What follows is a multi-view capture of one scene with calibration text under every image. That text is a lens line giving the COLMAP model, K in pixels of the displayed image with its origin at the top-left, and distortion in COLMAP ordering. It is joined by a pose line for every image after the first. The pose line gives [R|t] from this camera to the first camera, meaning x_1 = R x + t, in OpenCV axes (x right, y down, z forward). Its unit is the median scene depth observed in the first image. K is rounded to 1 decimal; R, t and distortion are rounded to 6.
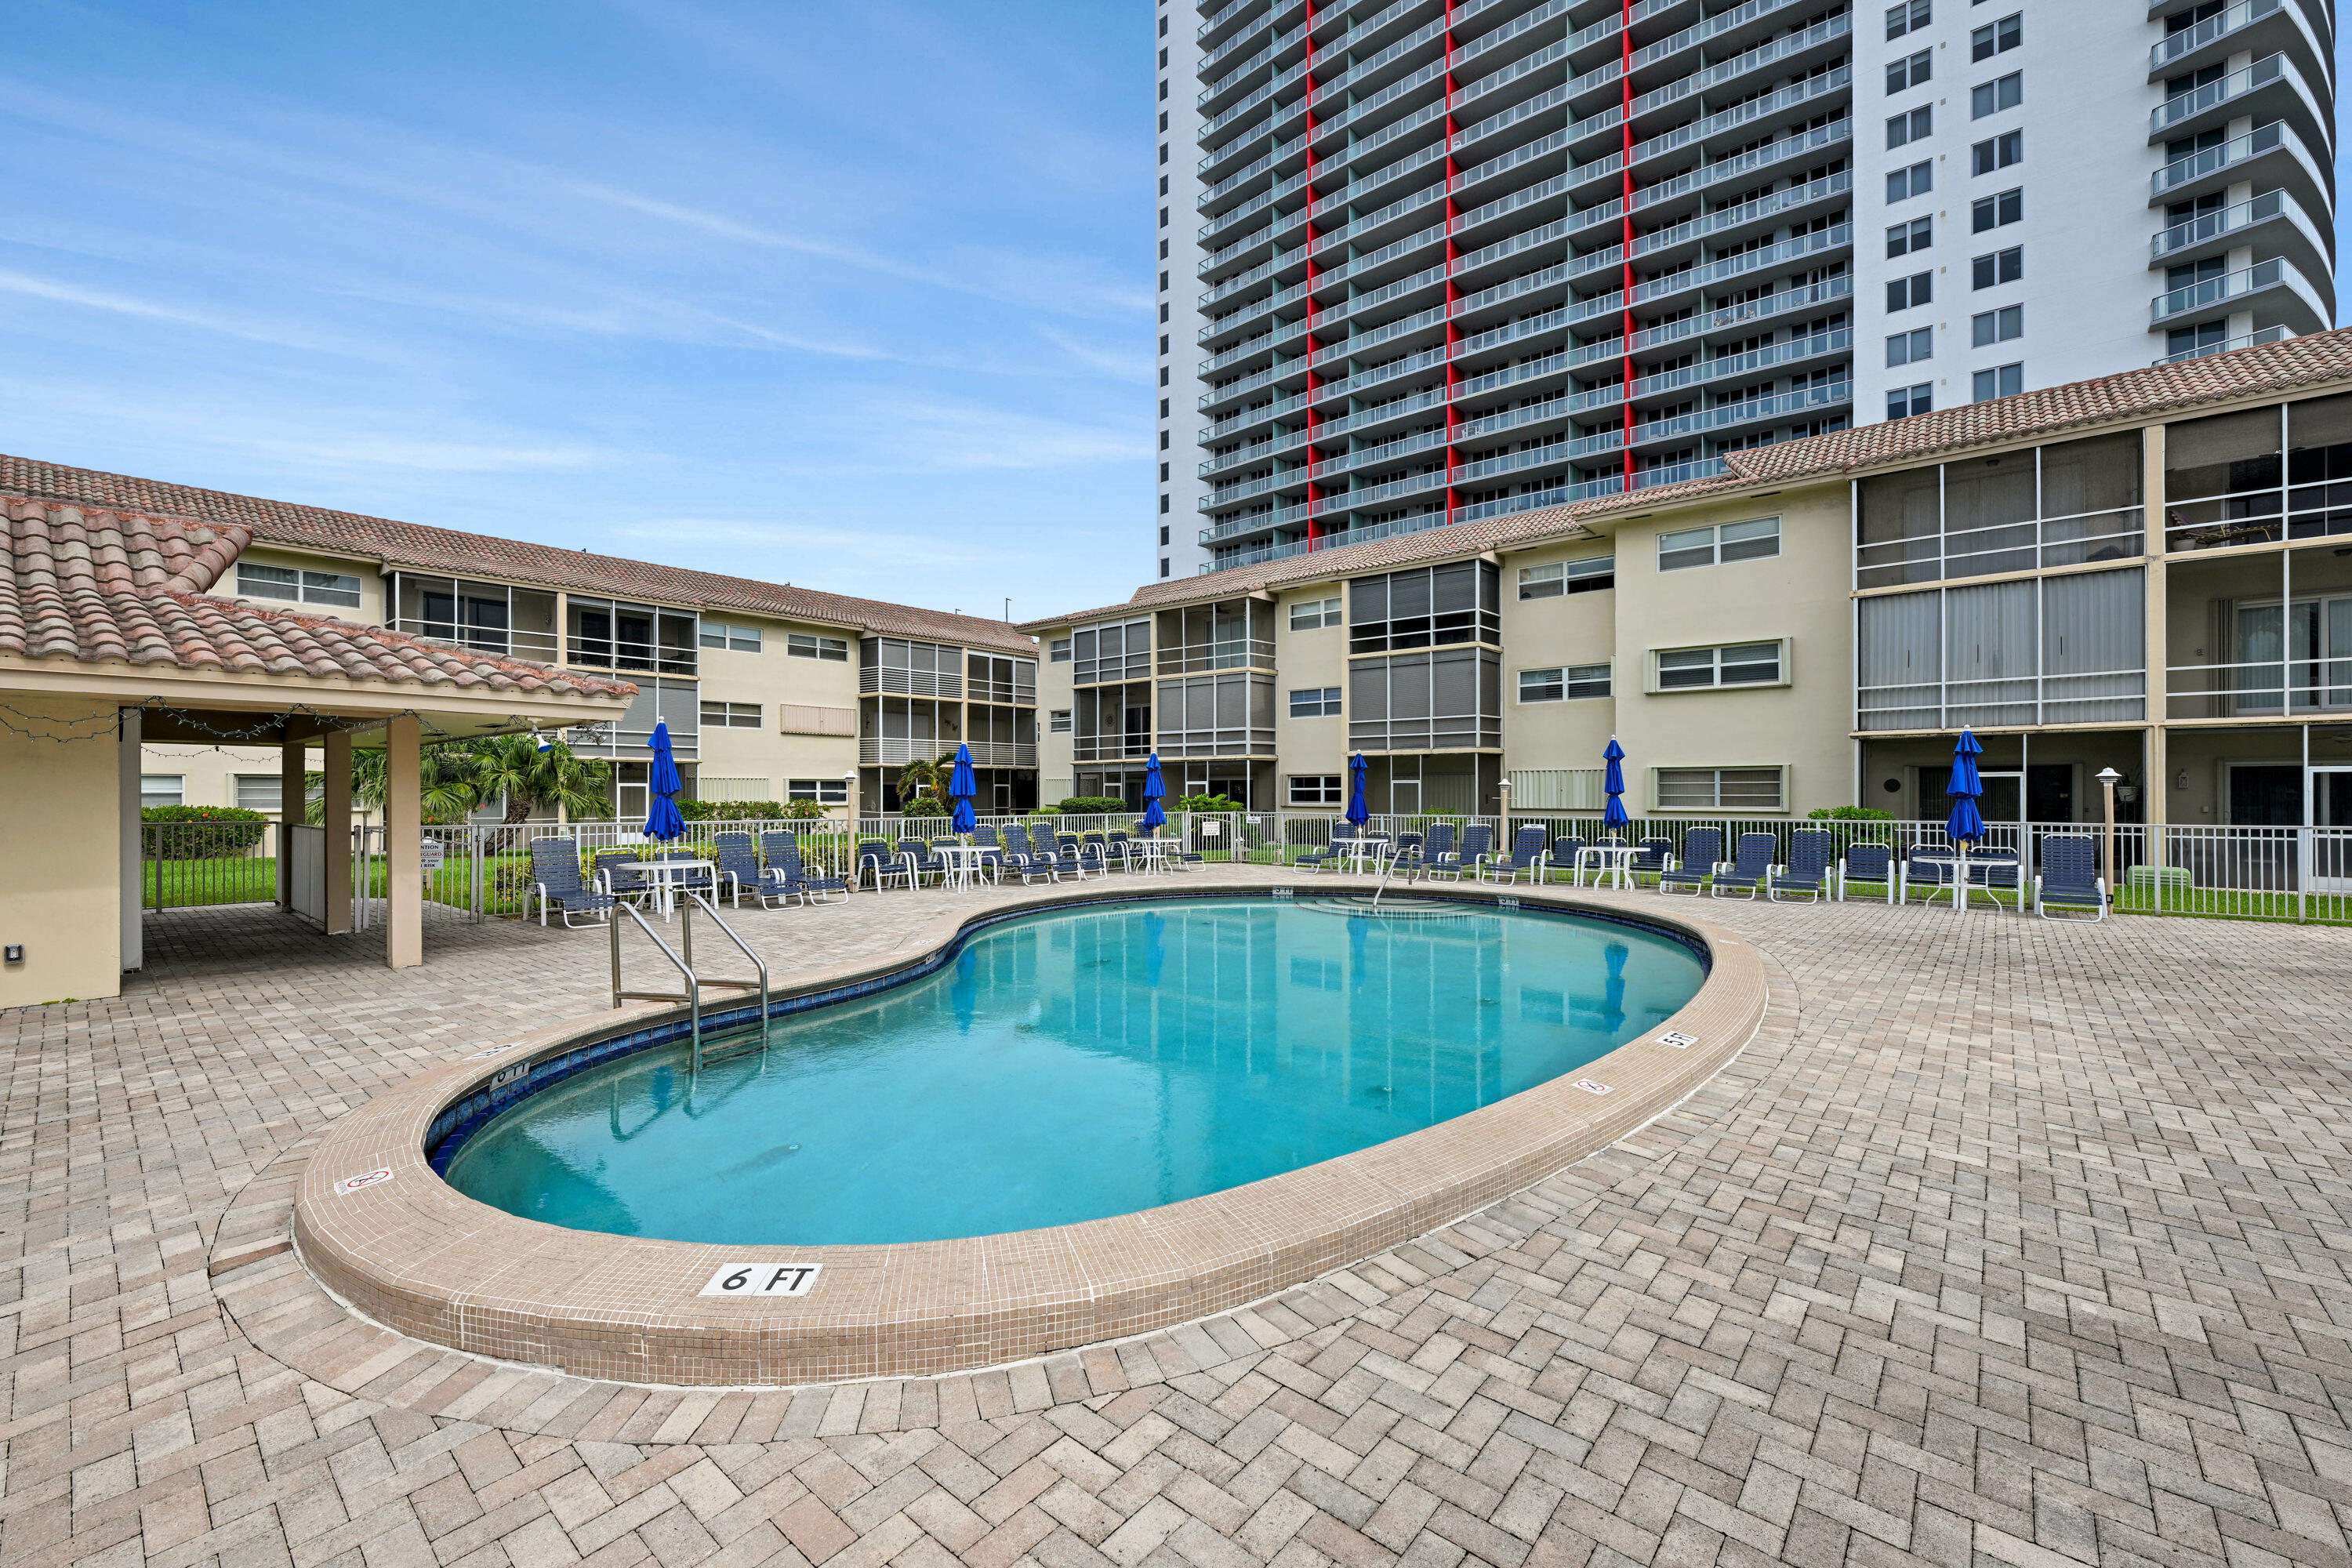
lens RADIAL K [[943.0, 0, 1165.9], [0, 943.0, 778.9], [0, 0, 1]] dist [-0.000811, -0.000165]
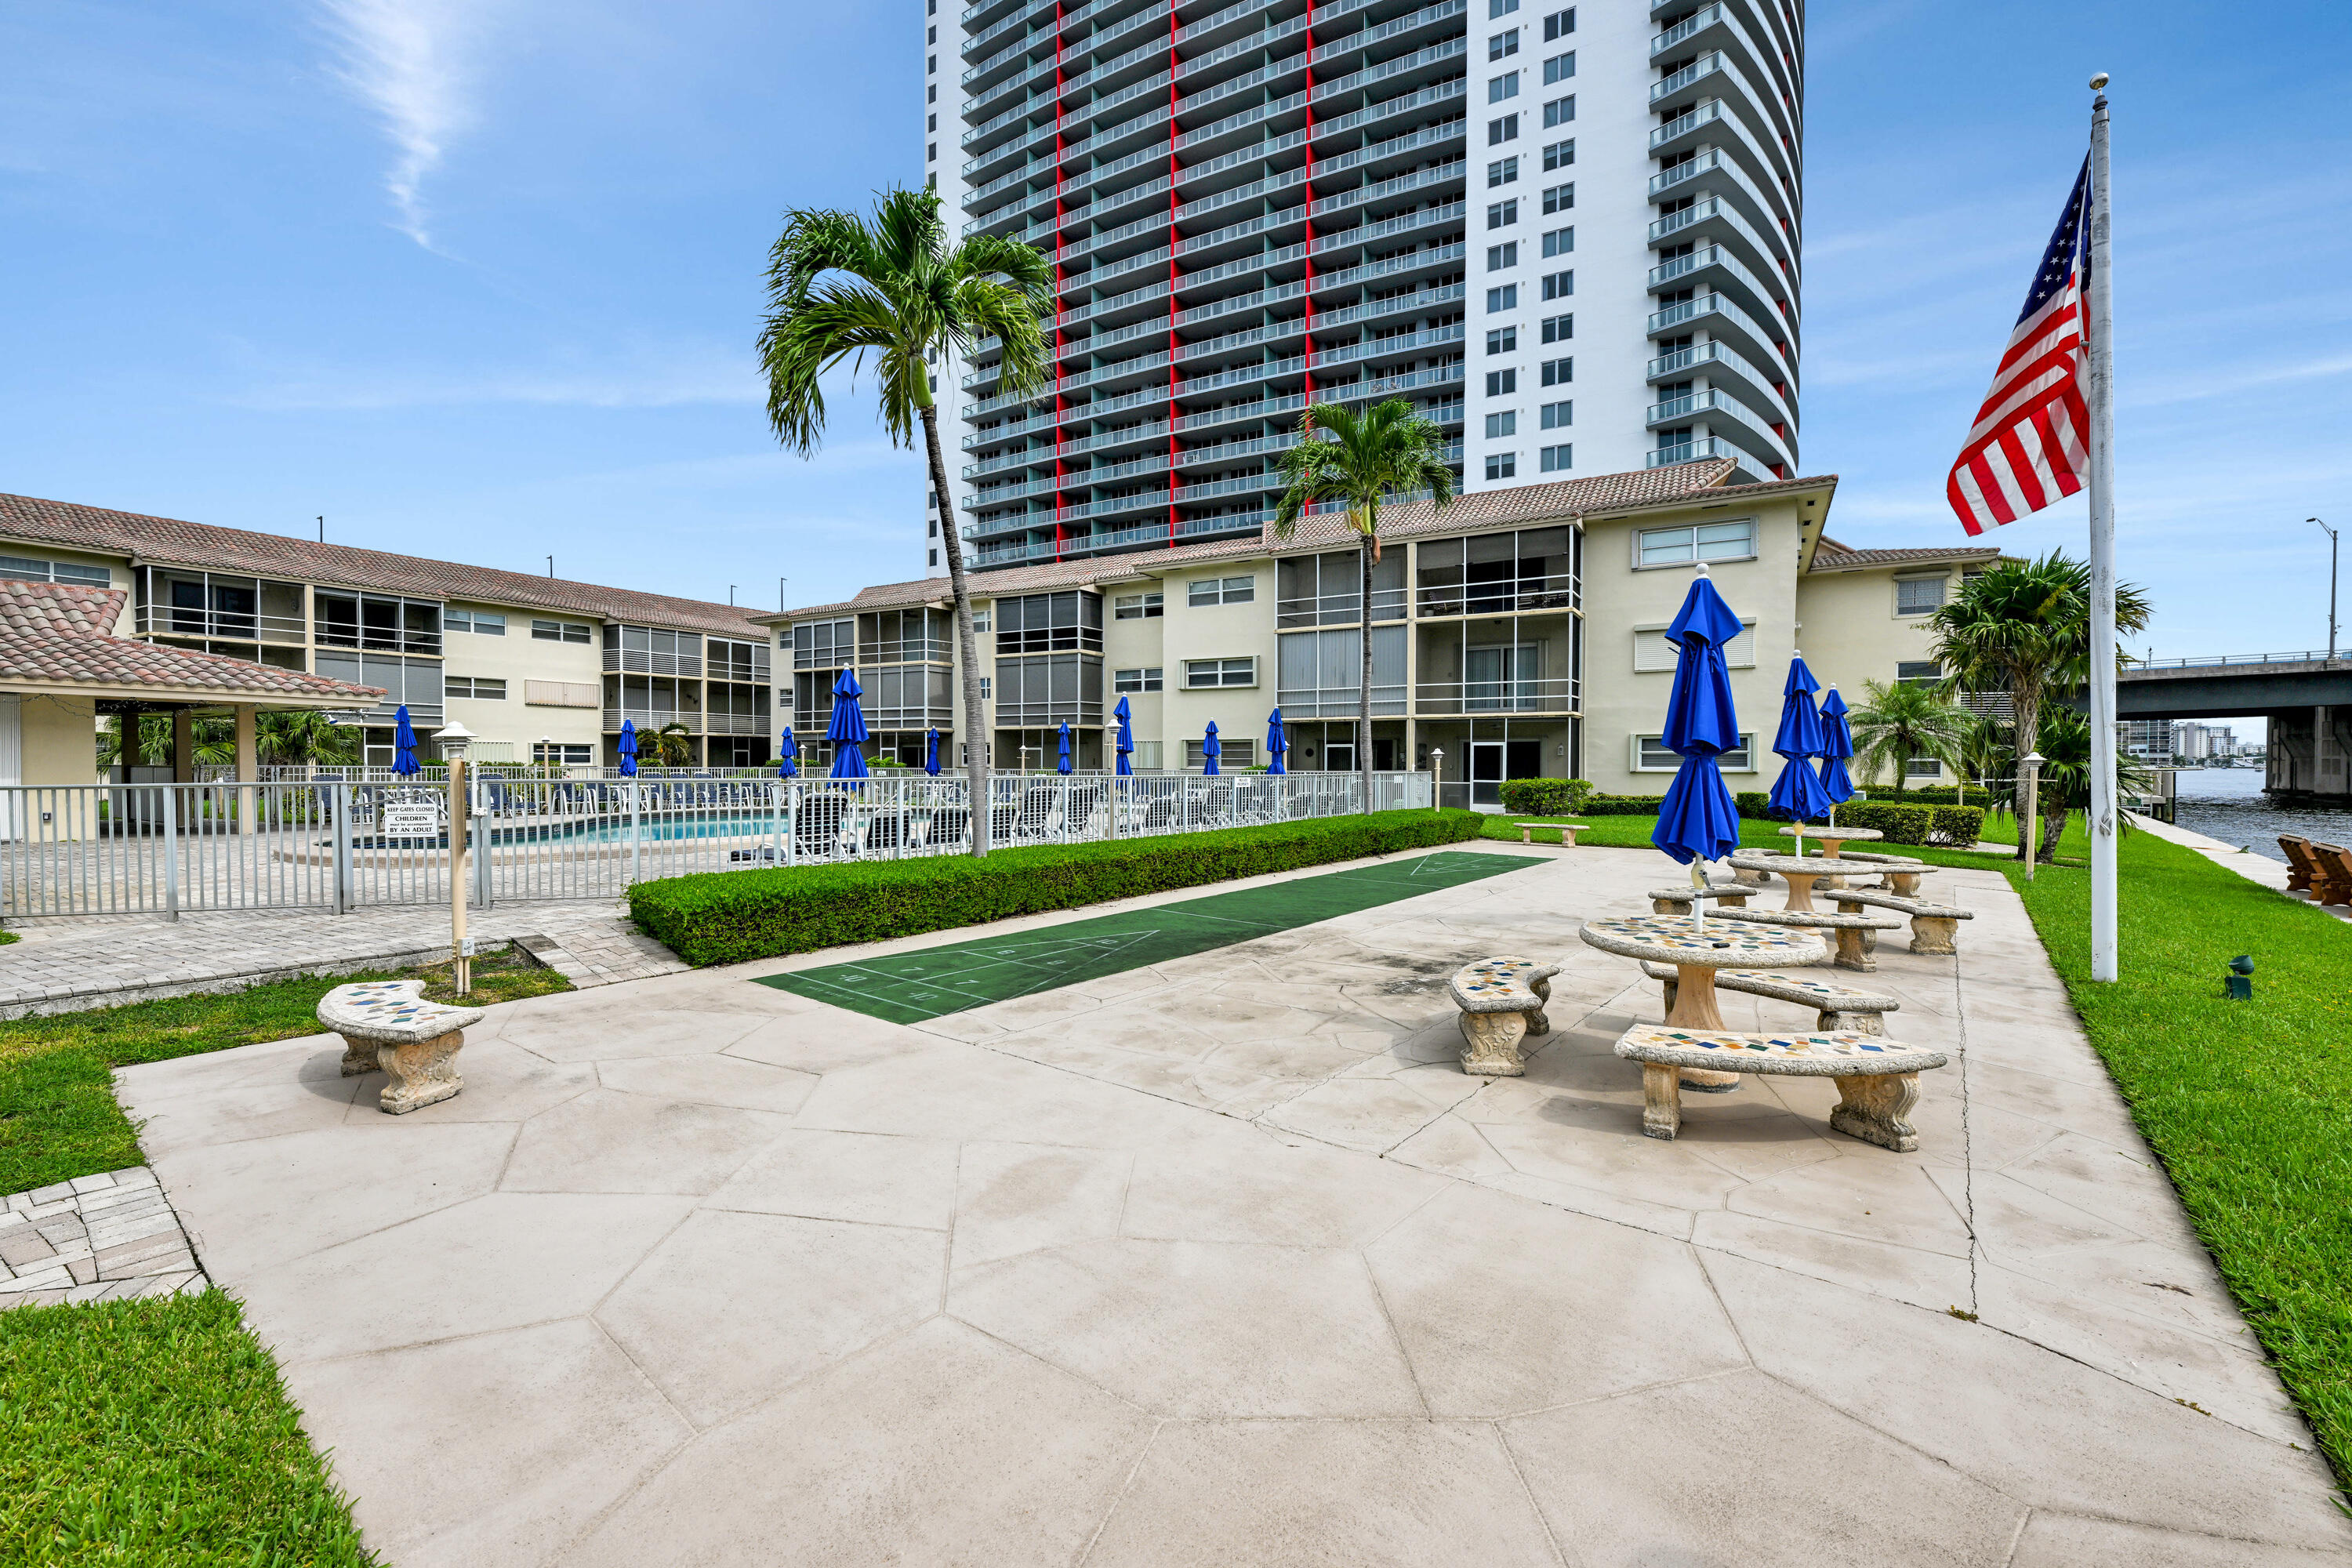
lens RADIAL K [[904.7, 0, 1180.7], [0, 904.7, 765.0], [0, 0, 1]] dist [-0.000575, 0.000081]
pose [[0.977356, 0.003513, 0.211574, 0.146208], [-0.007083, 0.999845, 0.016119, 0.003046], [-0.211485, -0.017253, 0.977229, -0.265766]]
